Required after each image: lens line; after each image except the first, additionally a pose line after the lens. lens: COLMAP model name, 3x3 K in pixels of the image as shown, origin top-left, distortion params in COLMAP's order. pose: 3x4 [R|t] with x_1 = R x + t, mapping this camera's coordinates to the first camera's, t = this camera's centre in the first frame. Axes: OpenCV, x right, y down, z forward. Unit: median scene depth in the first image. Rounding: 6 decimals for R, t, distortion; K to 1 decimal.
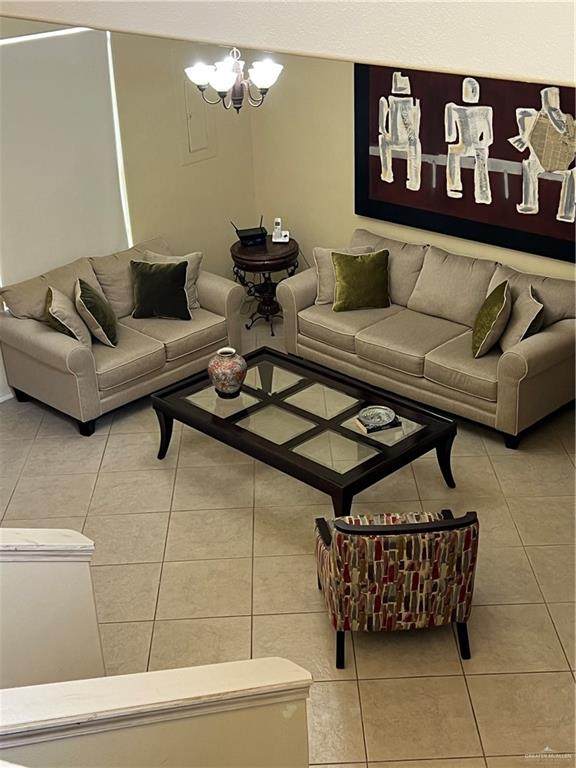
lens RADIAL K [[1066.3, 0, 288.0], [0, 1066.3, 384.0], [0, 0, 1]] dist [0.039205, -0.014887]
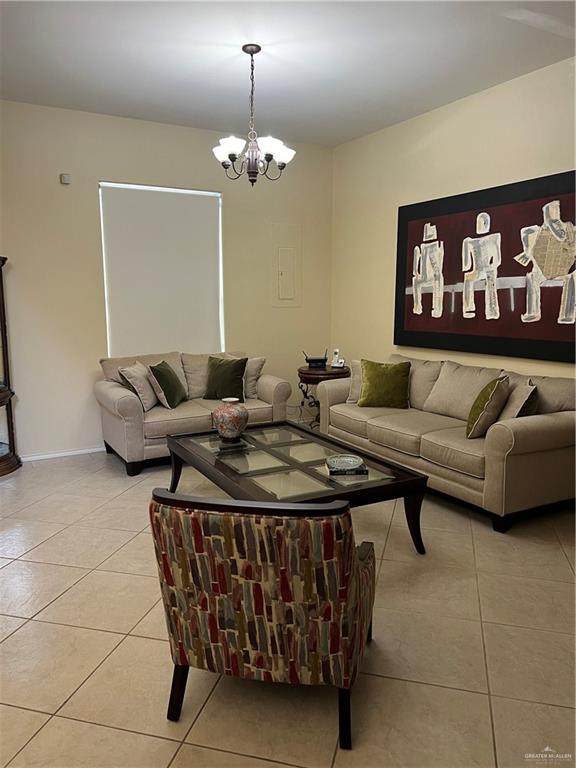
lens RADIAL K [[578.1, 0, 288.0], [0, 578.1, 384.0], [0, 0, 1]] dist [0.005409, -0.000070]
pose [[0.959072, 0.077763, -0.272274, 0.152410], [-0.153954, 0.950214, -0.270909, 0.100974], [0.237652, 0.301739, 0.923296, 0.414179]]
